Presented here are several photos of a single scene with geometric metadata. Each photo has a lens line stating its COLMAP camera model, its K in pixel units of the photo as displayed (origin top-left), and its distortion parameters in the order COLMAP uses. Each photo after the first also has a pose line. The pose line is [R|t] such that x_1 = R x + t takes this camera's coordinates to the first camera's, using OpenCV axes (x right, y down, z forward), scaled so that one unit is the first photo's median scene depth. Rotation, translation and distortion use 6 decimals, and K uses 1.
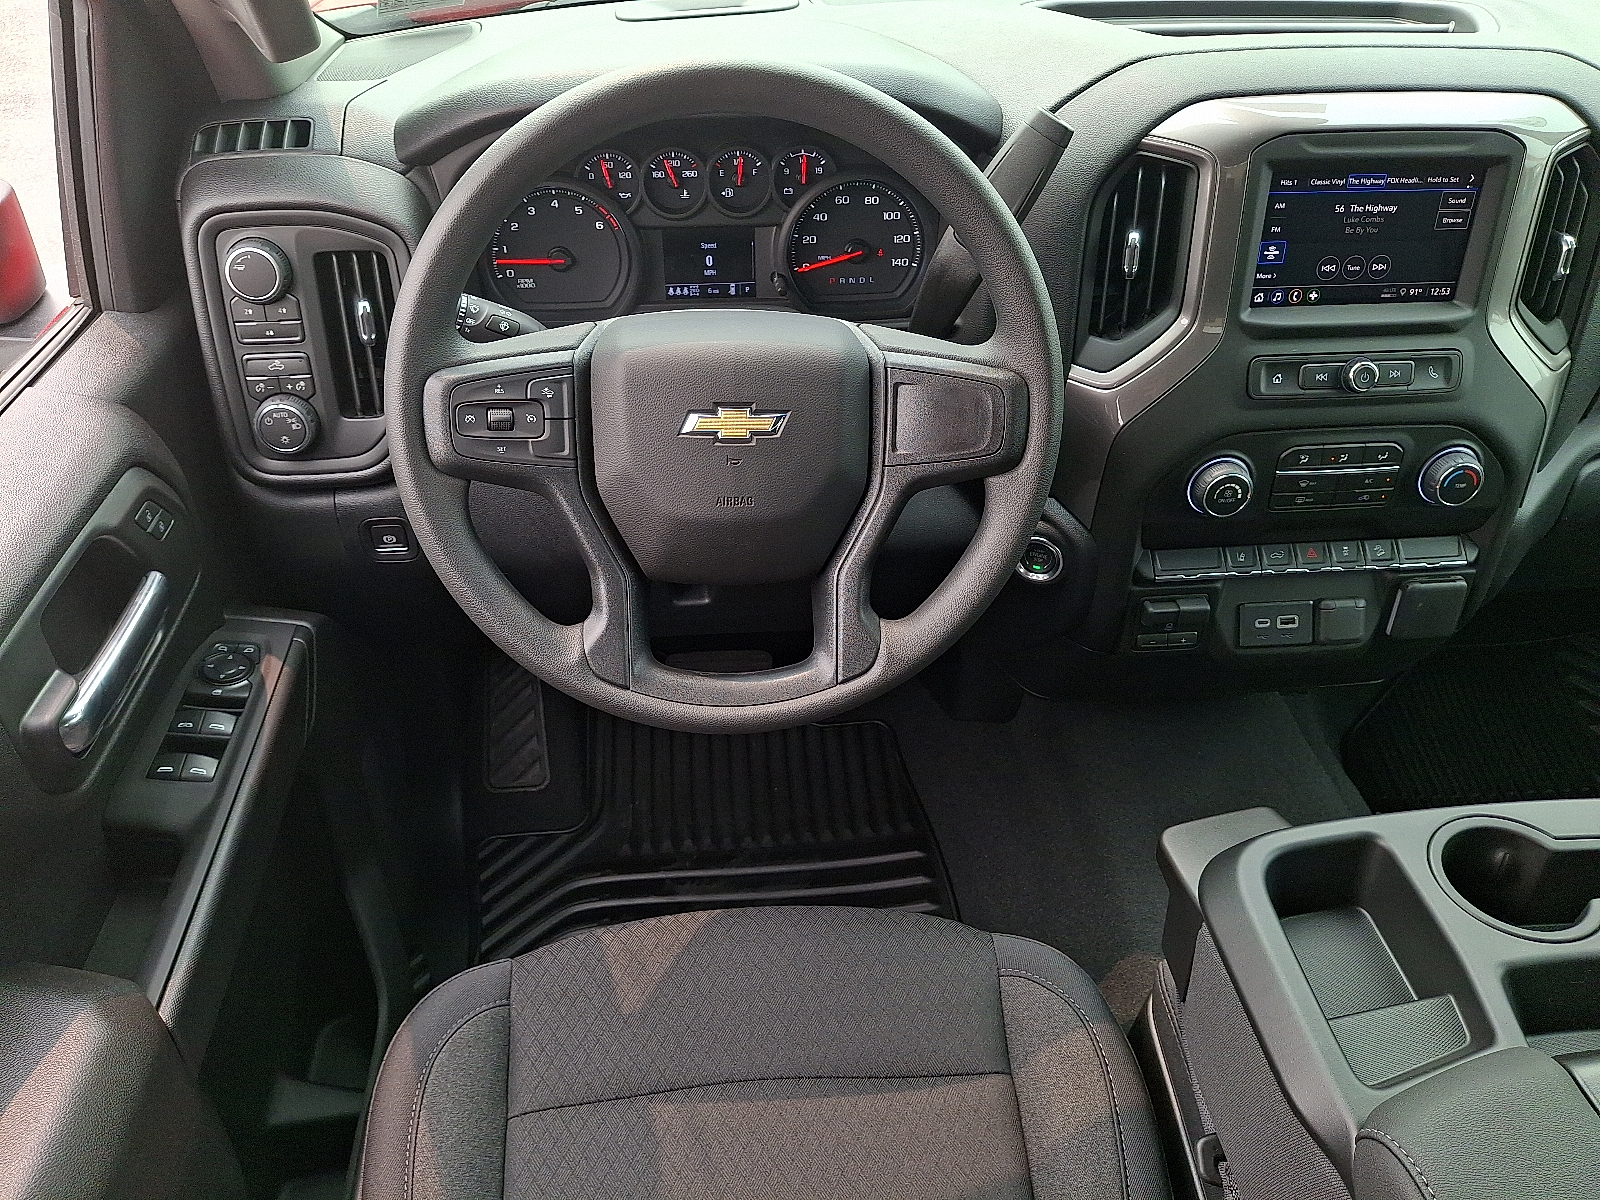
lens RADIAL K [[1334.7, 0, 800.0], [0, 1334.7, 600.0], [0, 0, 1]] dist [0.074366, -0.235778]
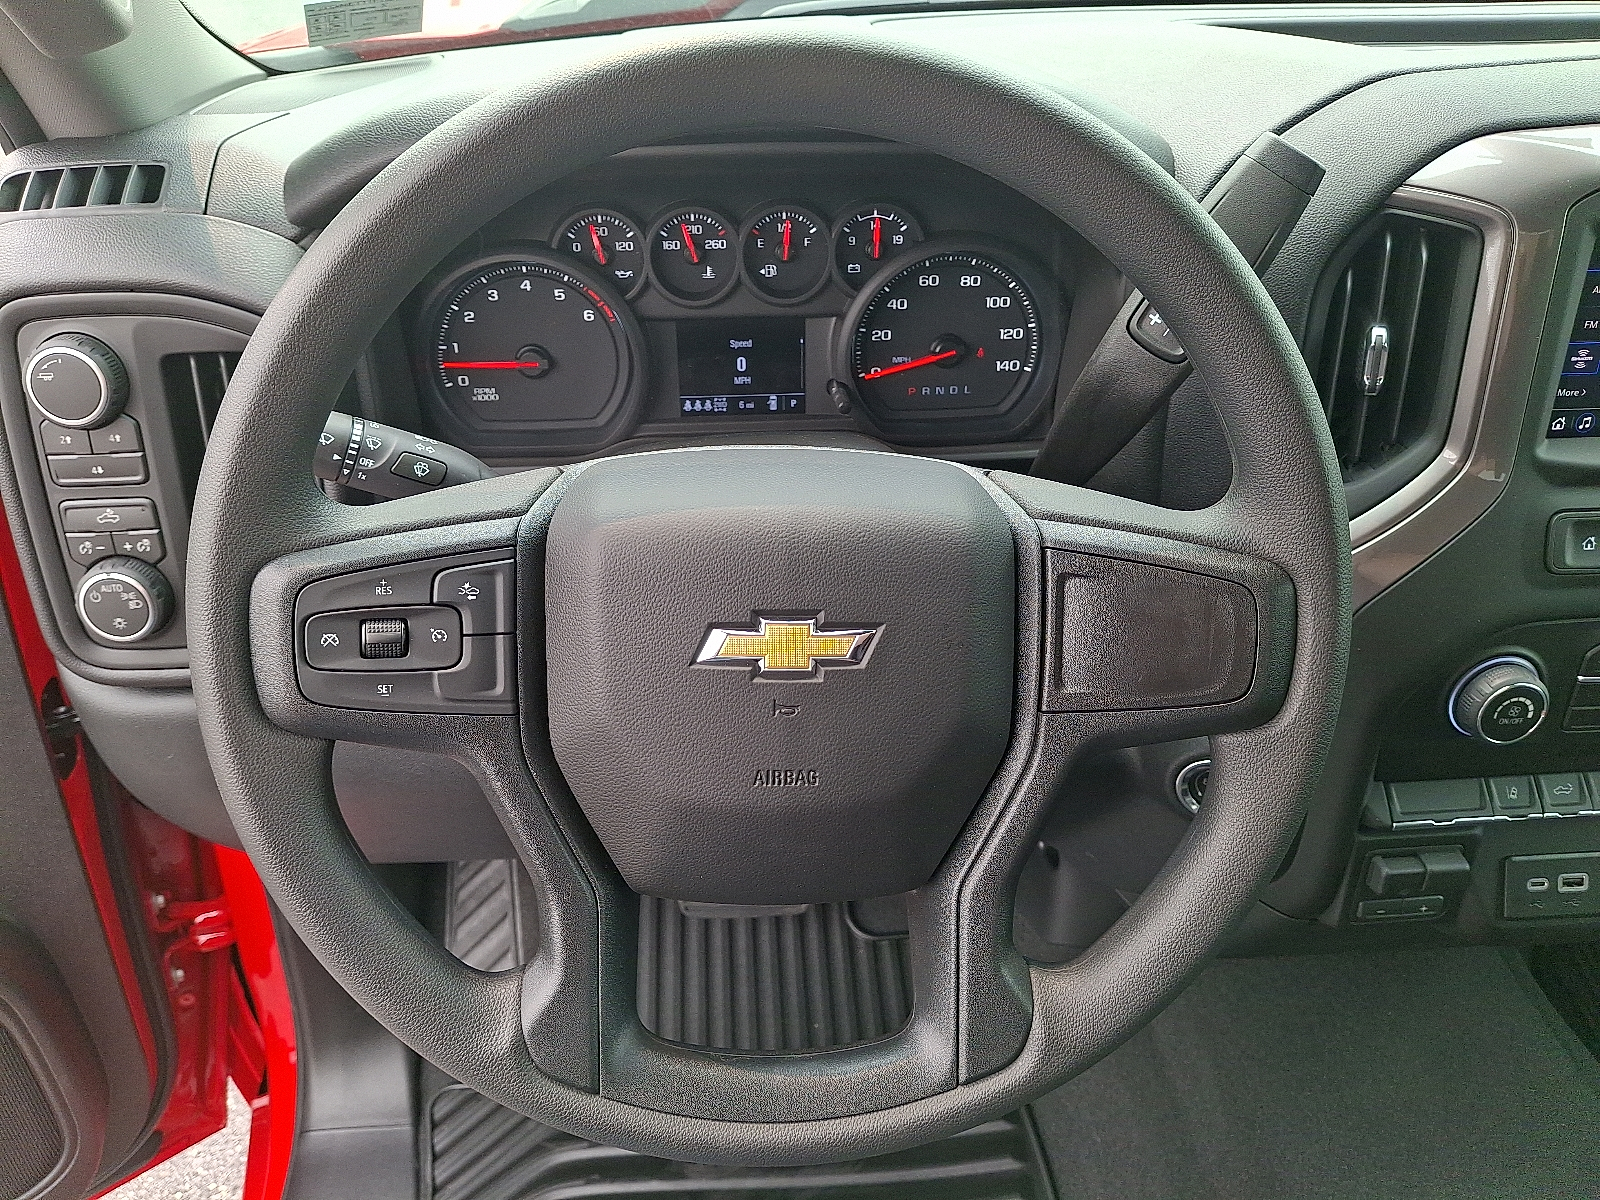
lens RADIAL K [[1456.5, 0, 800.0], [0, 1456.5, 600.0], [0, 0, 1]] dist [0.014314, -0.127222]
pose [[0.999769, 0.005602, -0.020753, -0.022744], [-0.007285, 0.996610, -0.081948, -0.074605], [0.020223, 0.082080, 0.996421, 0.275569]]
